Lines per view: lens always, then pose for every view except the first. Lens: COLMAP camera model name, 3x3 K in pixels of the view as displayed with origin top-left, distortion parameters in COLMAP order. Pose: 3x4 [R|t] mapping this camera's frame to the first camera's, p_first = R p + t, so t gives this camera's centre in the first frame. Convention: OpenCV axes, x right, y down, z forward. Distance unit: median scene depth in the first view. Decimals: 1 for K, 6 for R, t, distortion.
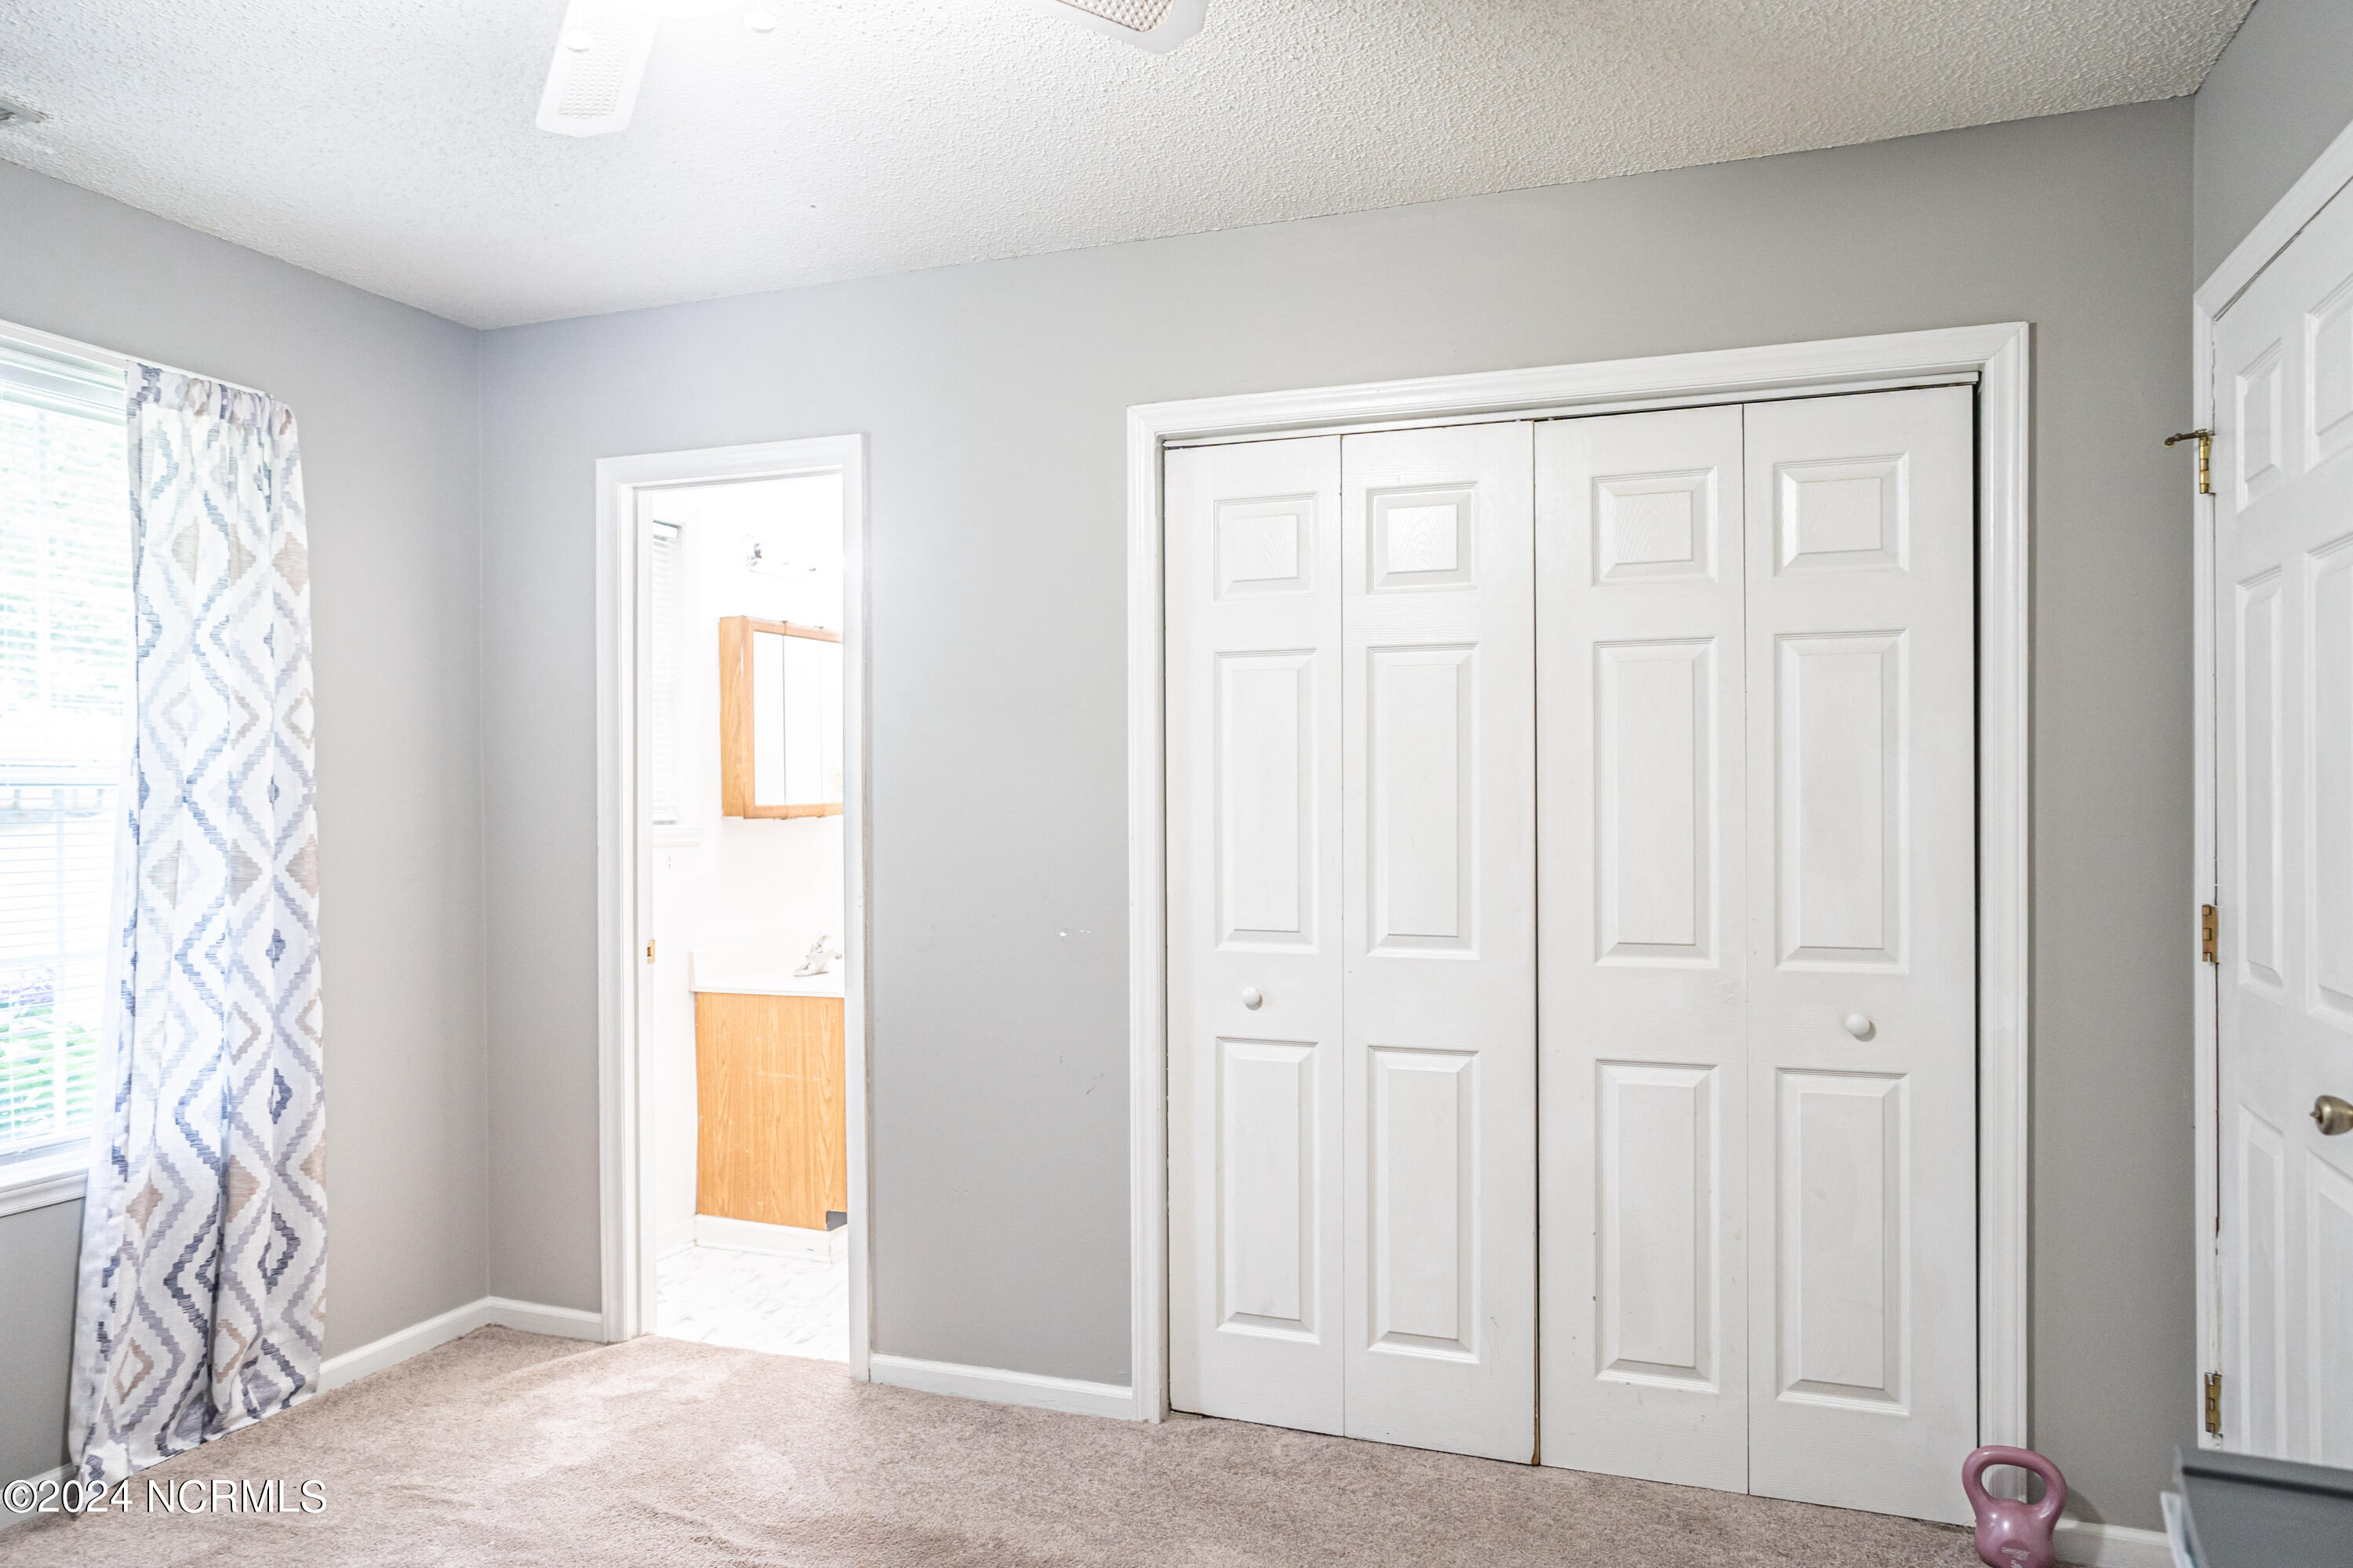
lens RADIAL K [[1569.7, 0, 1175.8], [0, 1569.7, 790.4], [0, 0, 1]] dist [-0.039155, 0.050770]
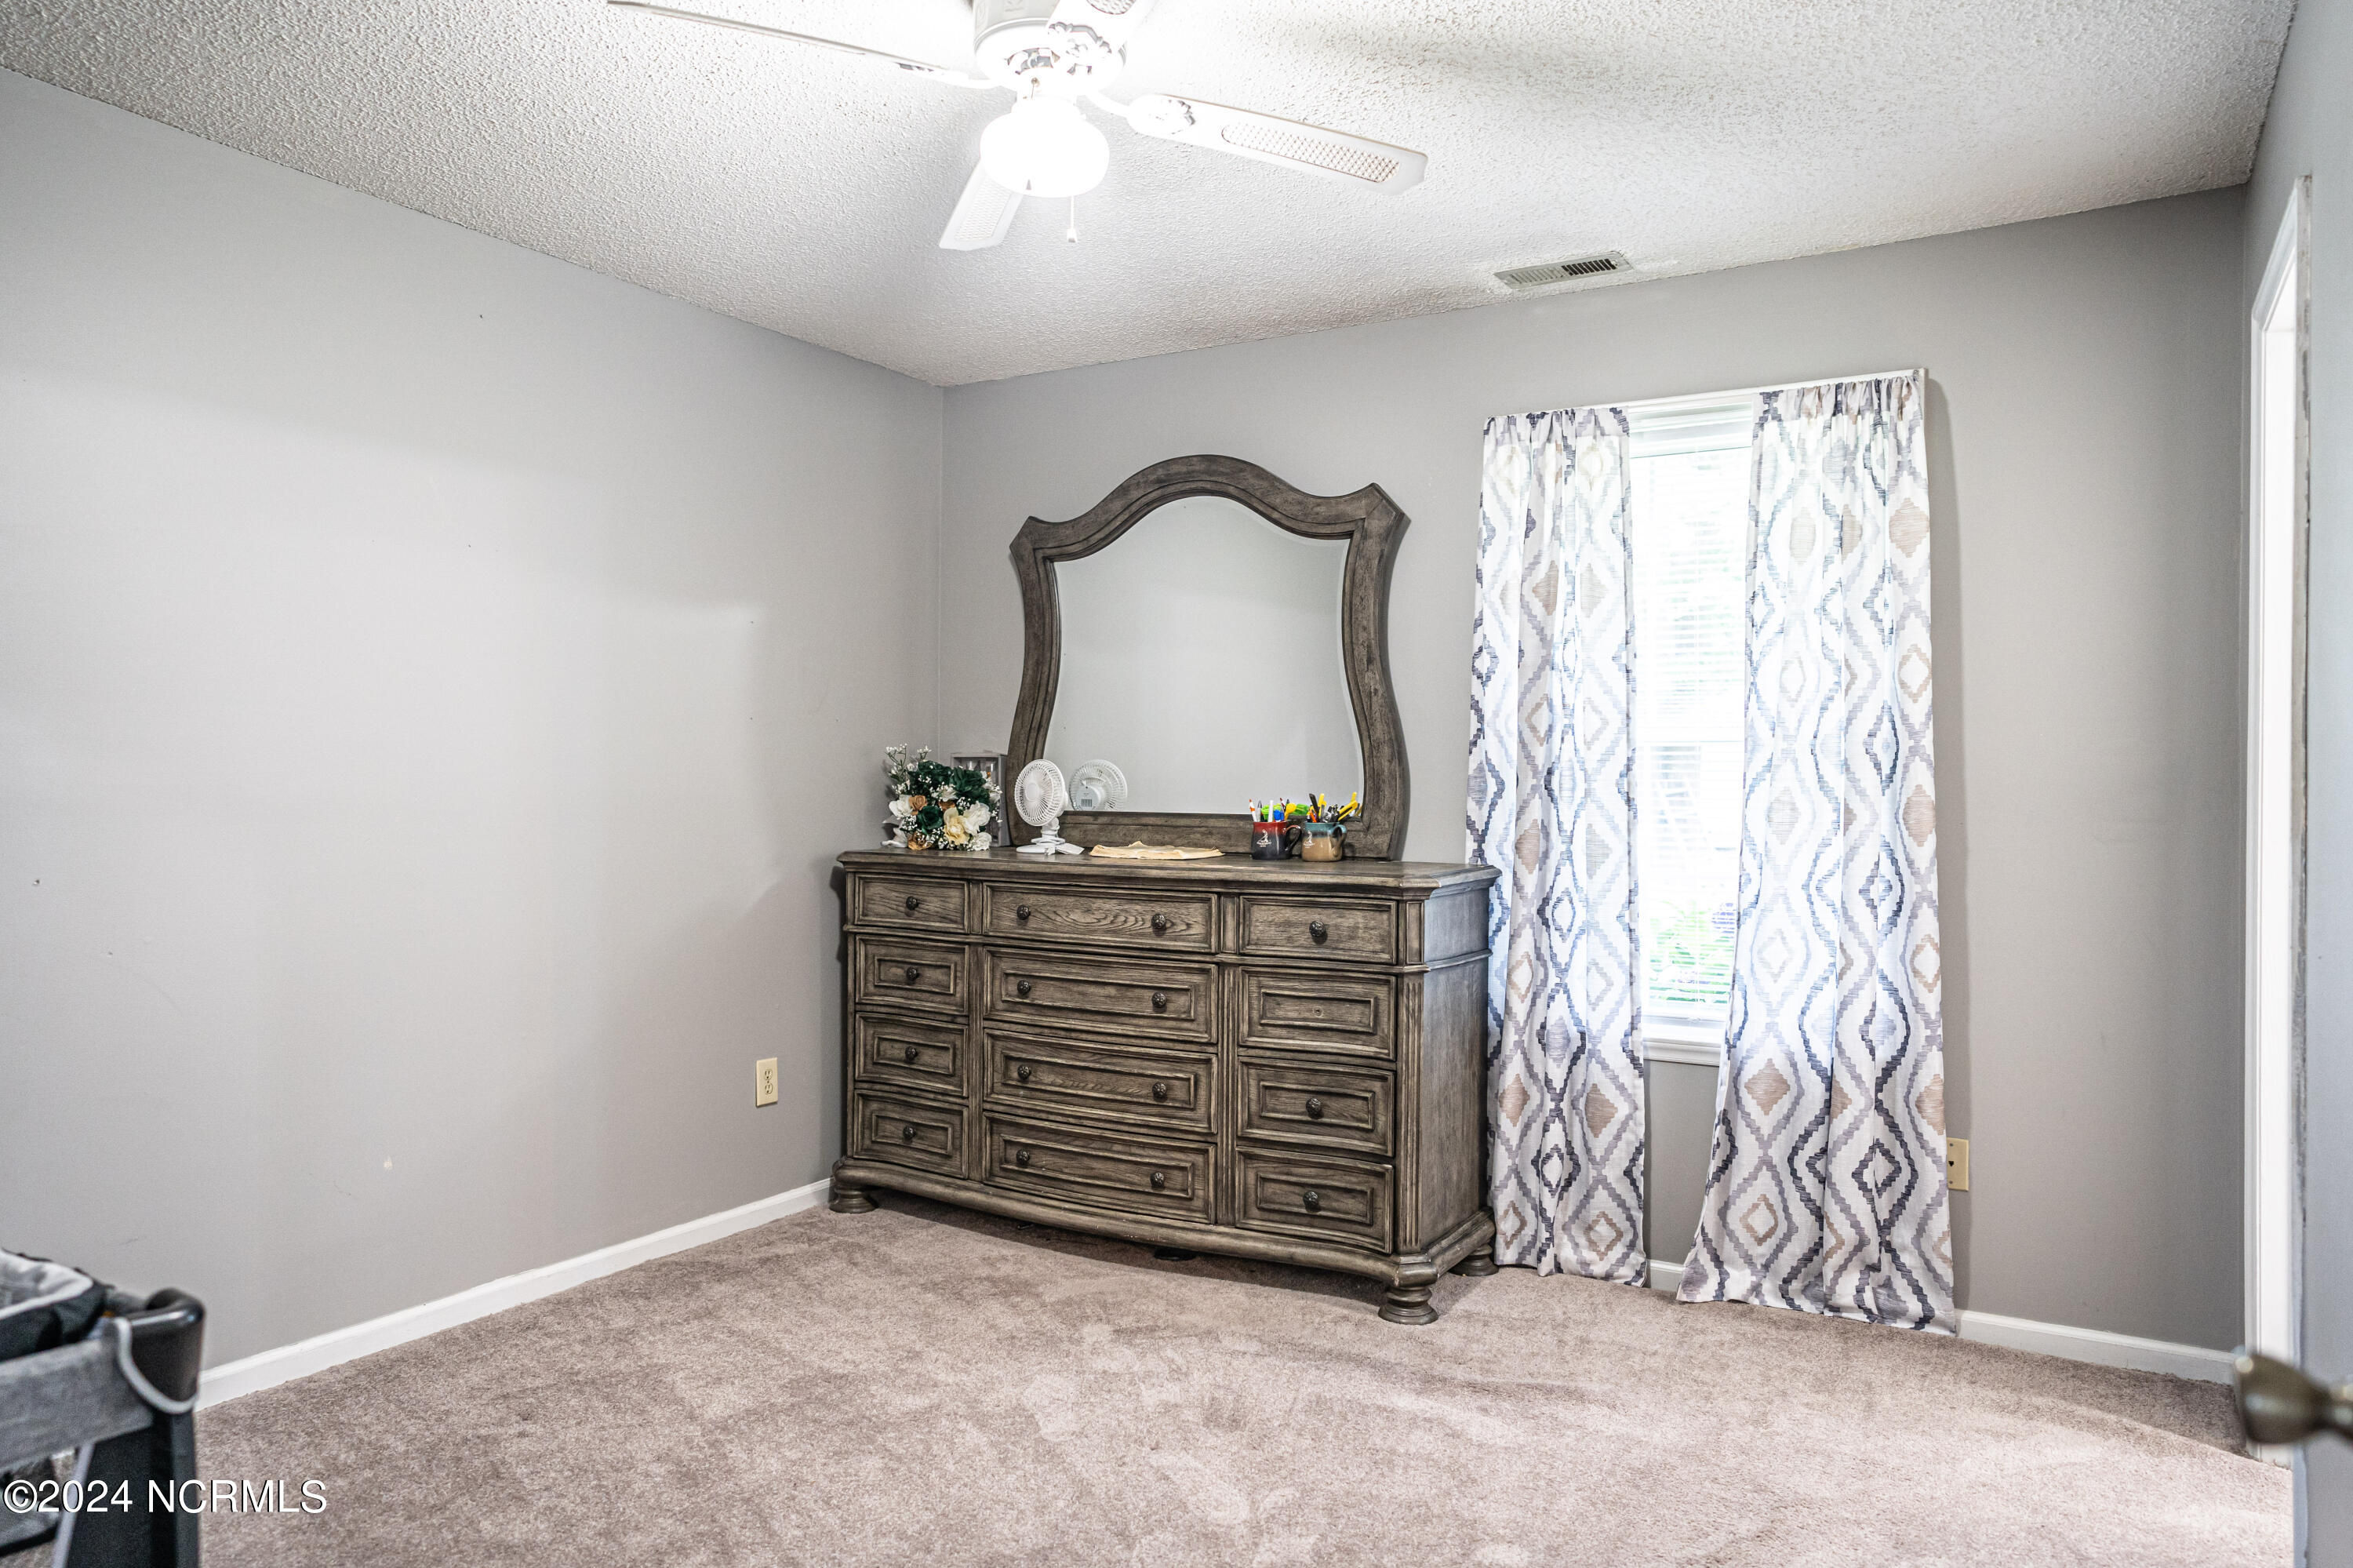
lens RADIAL K [[1569.7, 0, 1175.8], [0, 1569.7, 790.4], [0, 0, 1]] dist [-0.039155, 0.050770]
pose [[-0.185033, 0.008681, -0.982694, 0.586226], [-0.001721, 0.999957, 0.009157, 0.024112], [0.982731, 0.003385, -0.185010, 0.743099]]
